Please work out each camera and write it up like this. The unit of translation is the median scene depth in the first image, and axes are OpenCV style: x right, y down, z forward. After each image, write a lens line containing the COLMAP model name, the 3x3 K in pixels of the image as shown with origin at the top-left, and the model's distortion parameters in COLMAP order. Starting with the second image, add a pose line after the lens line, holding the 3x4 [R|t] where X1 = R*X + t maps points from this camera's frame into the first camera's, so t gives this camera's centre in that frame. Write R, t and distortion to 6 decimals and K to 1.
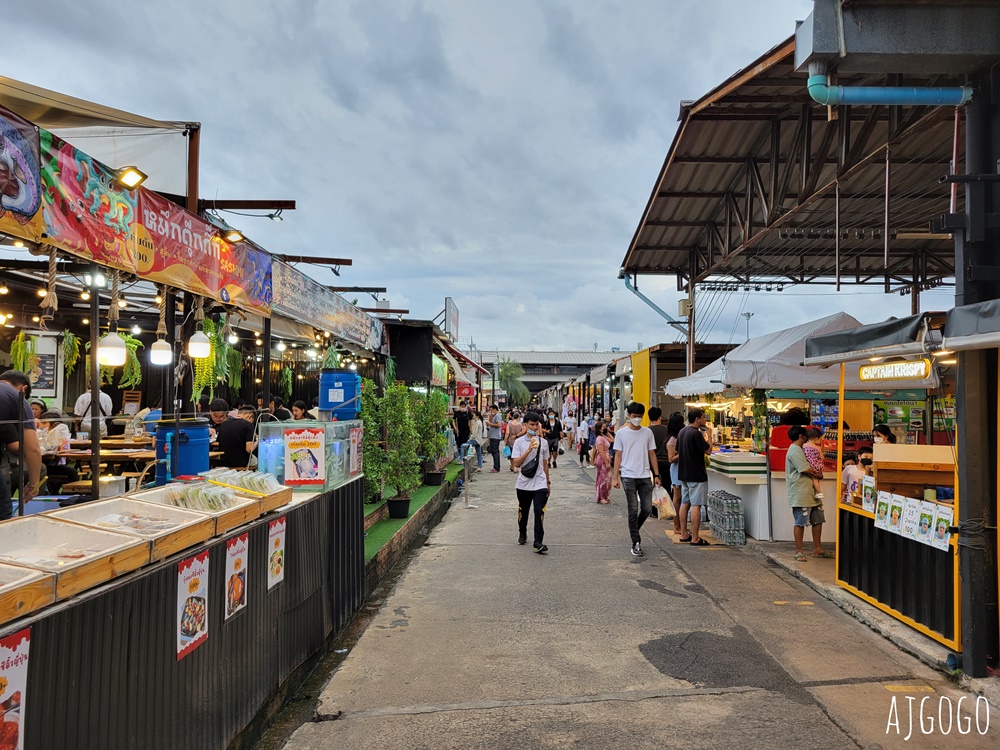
lens RADIAL K [[755.4, 0, 501.1], [0, 755.4, 380.6], [0, 0, 1]] dist [0.026649, -0.004472]
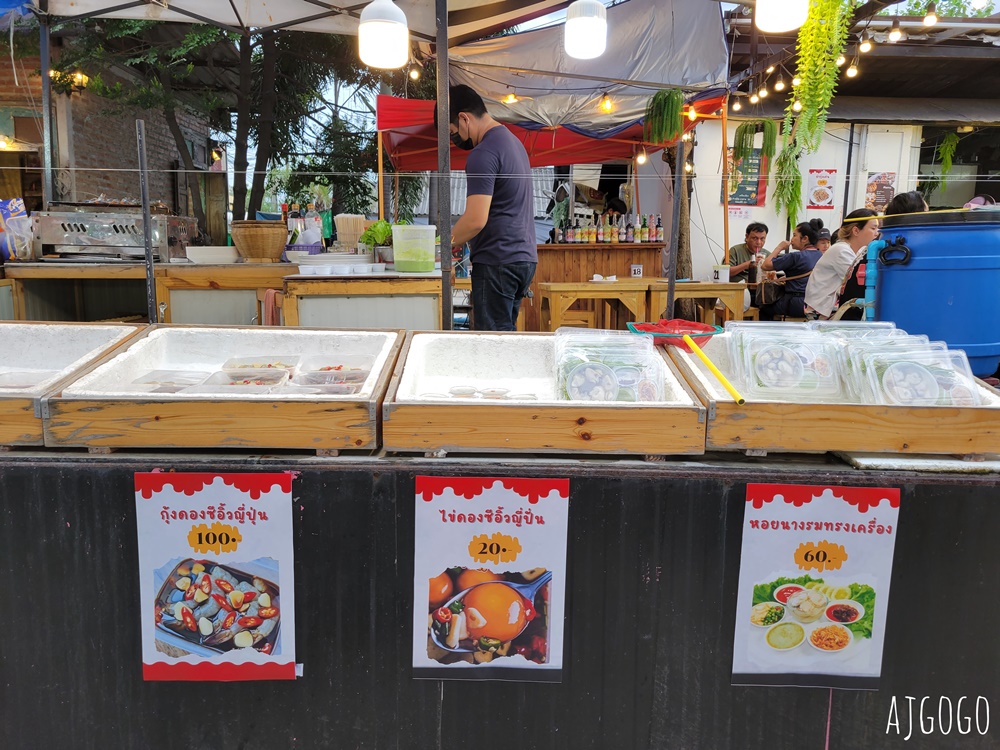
lens RADIAL K [[755.4, 0, 499.5], [0, 755.4, 373.2], [0, 0, 1]] dist [0.026649, -0.004472]
pose [[0.051087, 0.142346, -0.988498, 0.005977], [0.011397, 0.989643, 0.143100, 0.092676], [0.998629, -0.018576, 0.048935, 0.880536]]
